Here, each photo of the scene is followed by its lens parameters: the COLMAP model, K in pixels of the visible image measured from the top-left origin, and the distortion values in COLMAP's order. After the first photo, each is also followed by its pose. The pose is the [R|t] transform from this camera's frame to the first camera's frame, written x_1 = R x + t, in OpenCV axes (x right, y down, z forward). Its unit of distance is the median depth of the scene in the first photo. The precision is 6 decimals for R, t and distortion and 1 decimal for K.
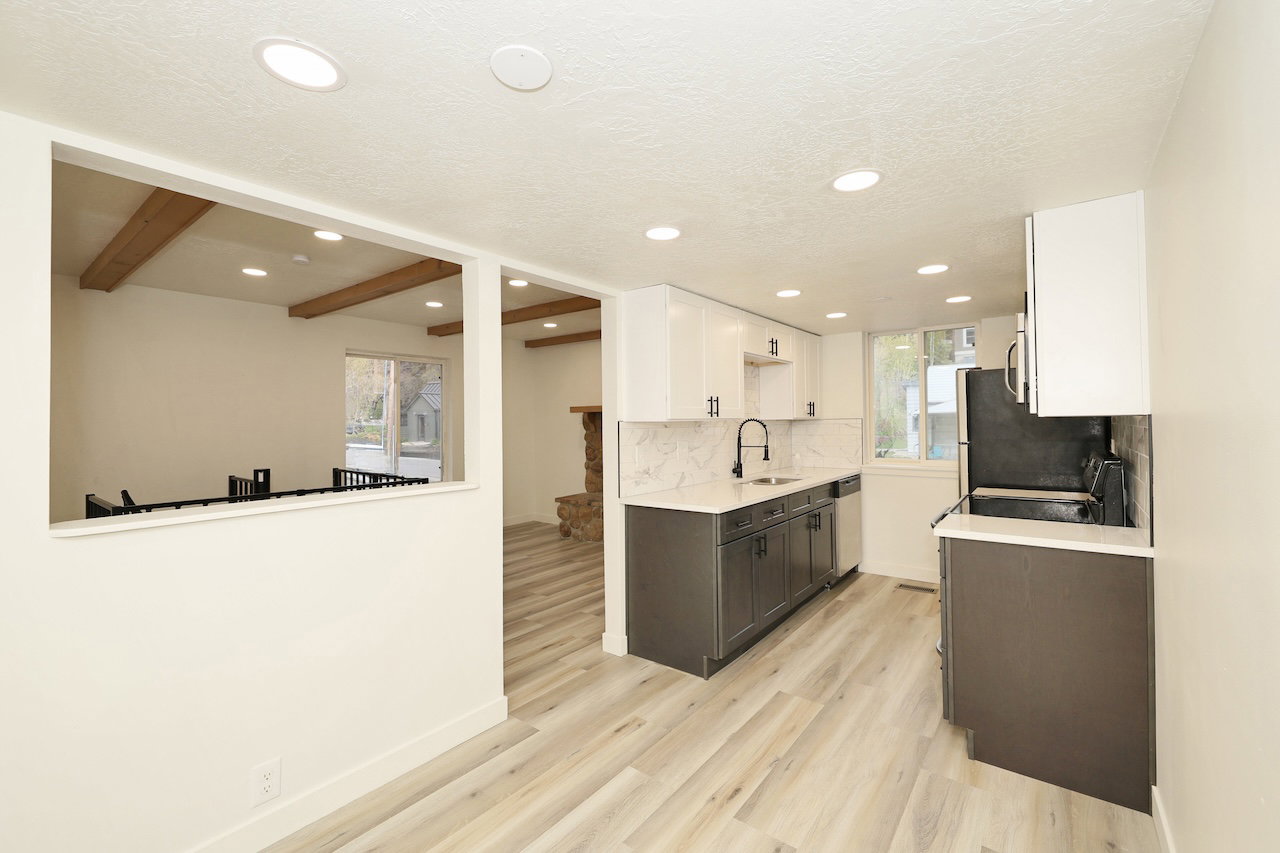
lens RADIAL K [[538.5, 0, 637.3], [0, 538.5, 419.7], [0, 0, 1]] dist [-0.001667, -0.000184]
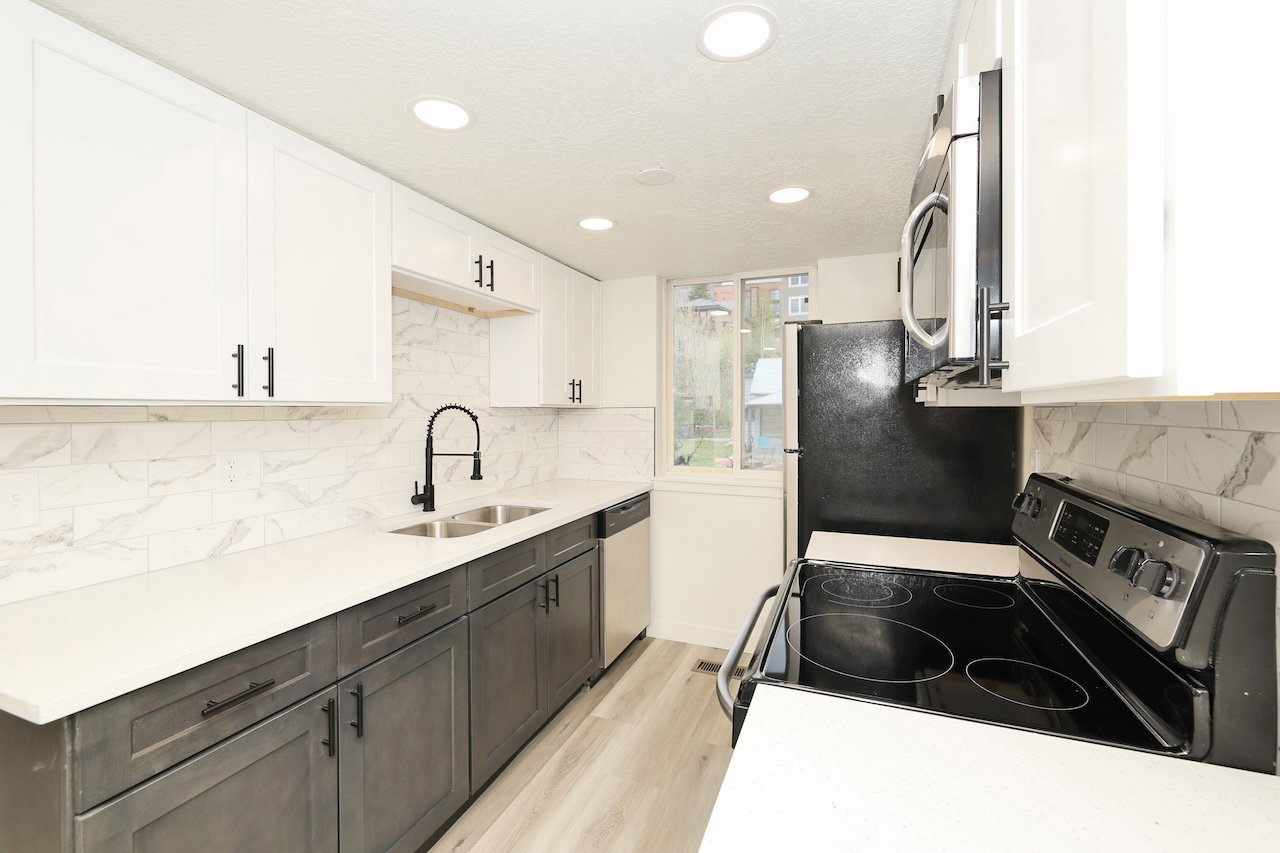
lens RADIAL K [[538.5, 0, 642.0], [0, 538.5, 422.7], [0, 0, 1]] dist [-0.001667, -0.000184]
pose [[0.960805, 0.004923, 0.277182, 0.245913], [-0.011813, 0.999661, 0.023193, 0.001799], [-0.276974, -0.025558, 0.960538, 0.413223]]
